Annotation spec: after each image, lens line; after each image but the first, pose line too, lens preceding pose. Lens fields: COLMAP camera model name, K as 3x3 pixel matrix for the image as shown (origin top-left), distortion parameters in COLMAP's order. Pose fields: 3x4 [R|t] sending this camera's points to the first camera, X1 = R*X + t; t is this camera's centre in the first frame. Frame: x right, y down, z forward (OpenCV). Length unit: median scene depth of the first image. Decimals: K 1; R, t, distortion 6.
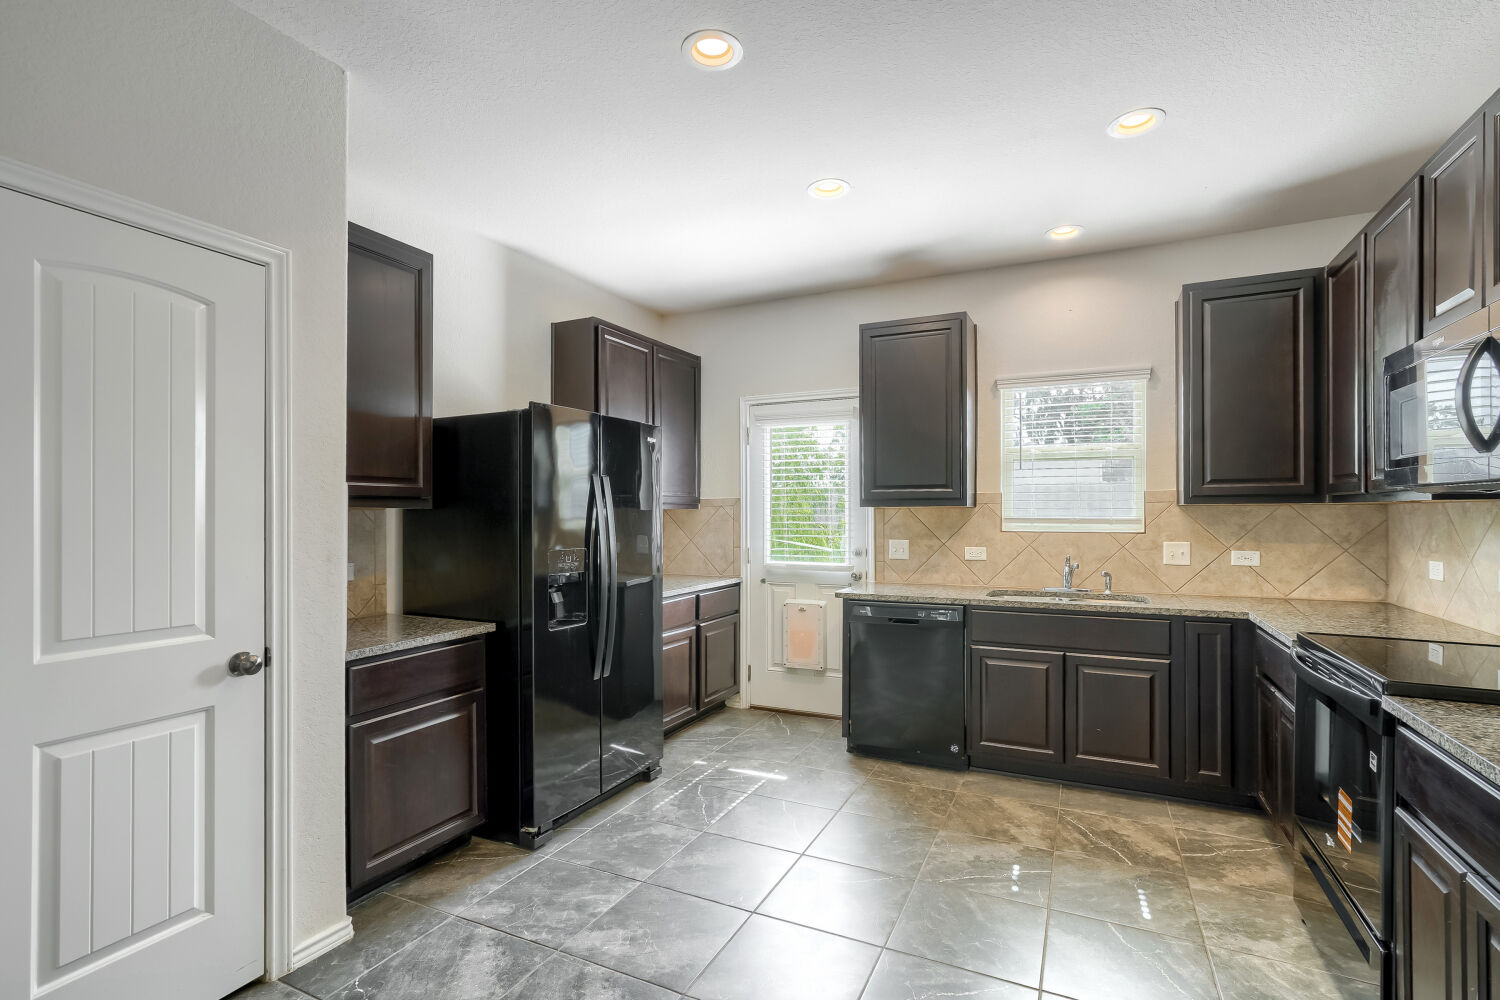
lens RADIAL K [[700.6, 0, 744.6], [0, 700.6, 515.7], [0, 0, 1]] dist [-0.037403, 0.011443]
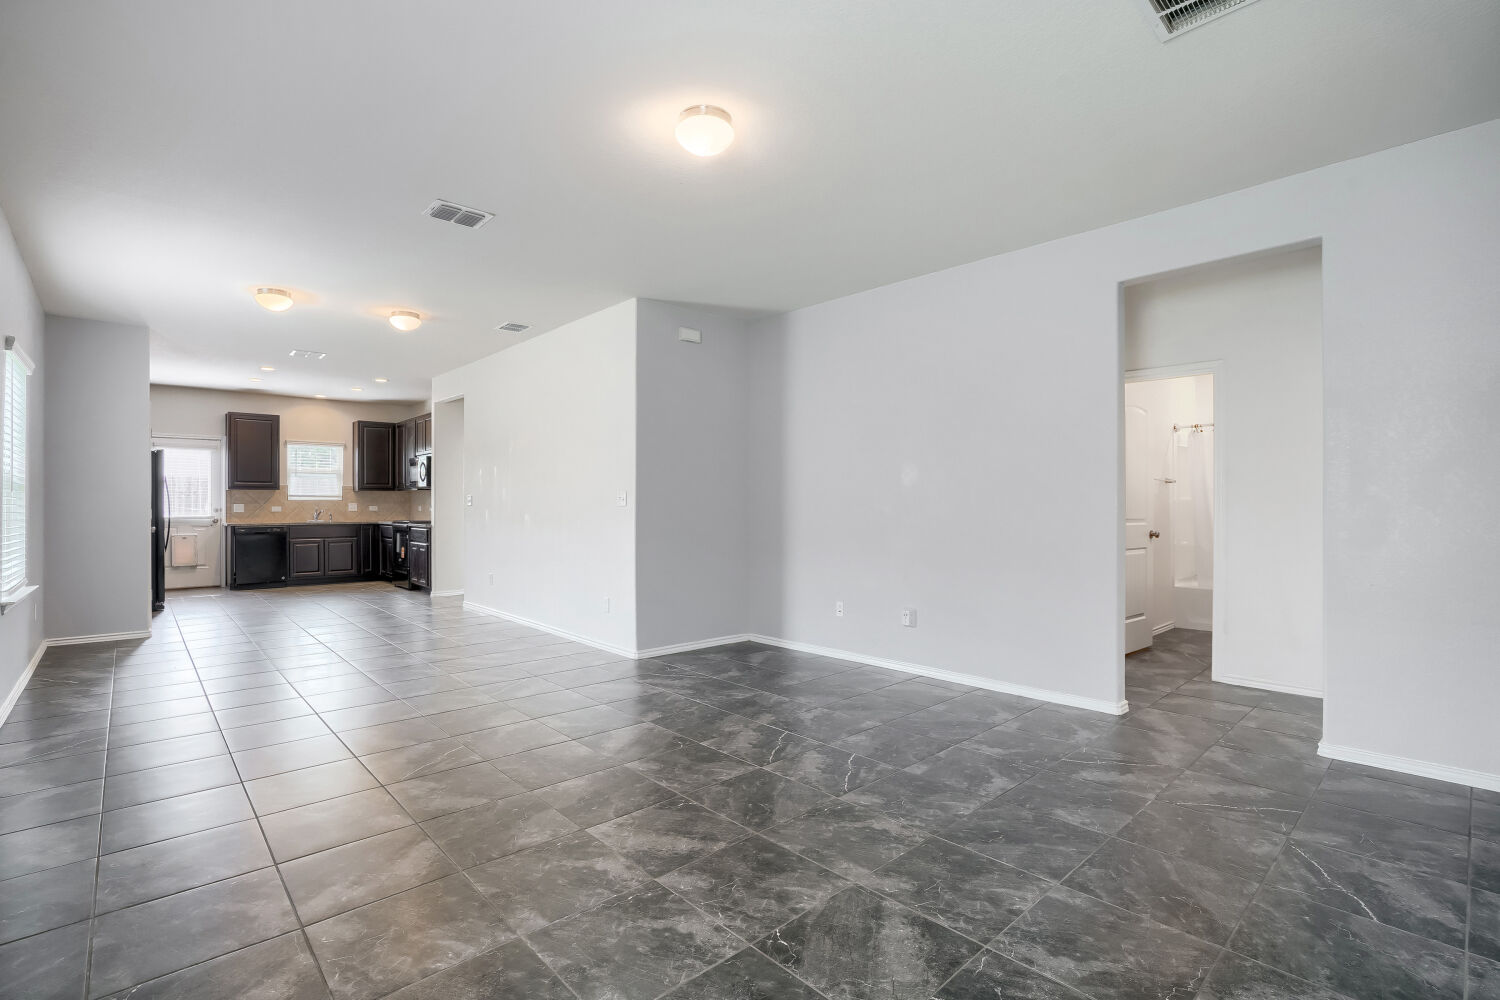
lens RADIAL K [[700.6, 0, 745.6], [0, 700.6, 513.2], [0, 0, 1]] dist [-0.037403, 0.011443]
pose [[0.368619, -0.007796, 0.929548, -1.527958], [0.000193, 0.999965, 0.008310, 0.055184], [-0.929580, -0.002884, 0.368608, -1.676295]]
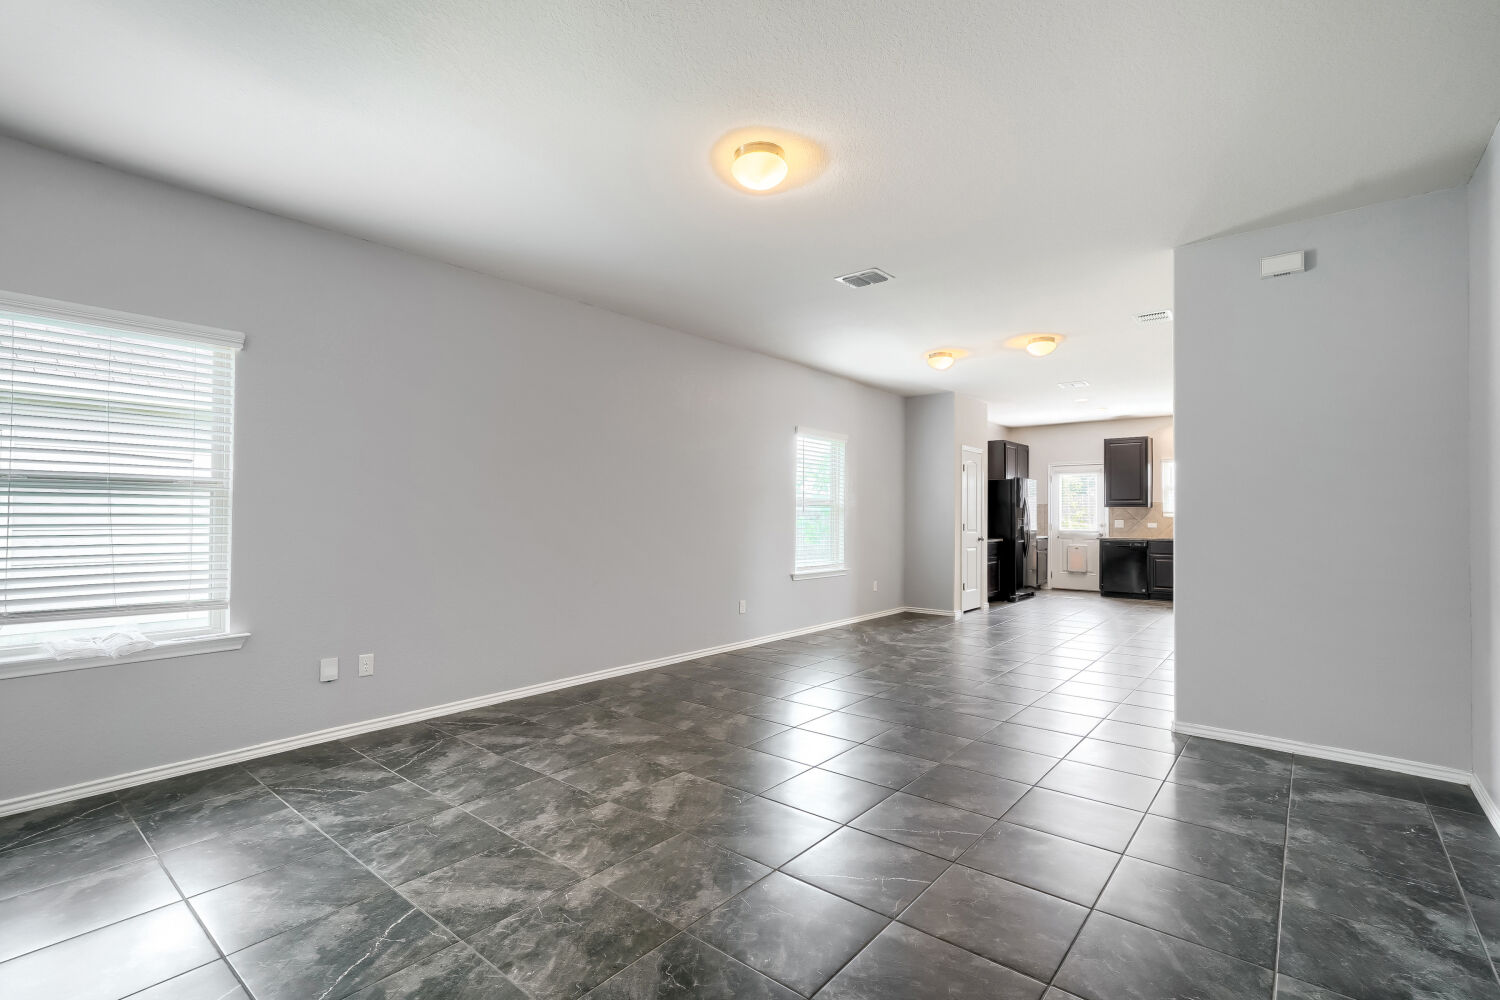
lens RADIAL K [[700.6, 0, 751.9], [0, 700.6, 494.4], [0, 0, 1]] dist [-0.037403, 0.011443]
pose [[0.968660, 0.004705, -0.248345, -0.546007], [-0.013262, 0.999374, -0.032796, 0.049637], [0.248035, 0.035062, 0.968116, -2.174557]]
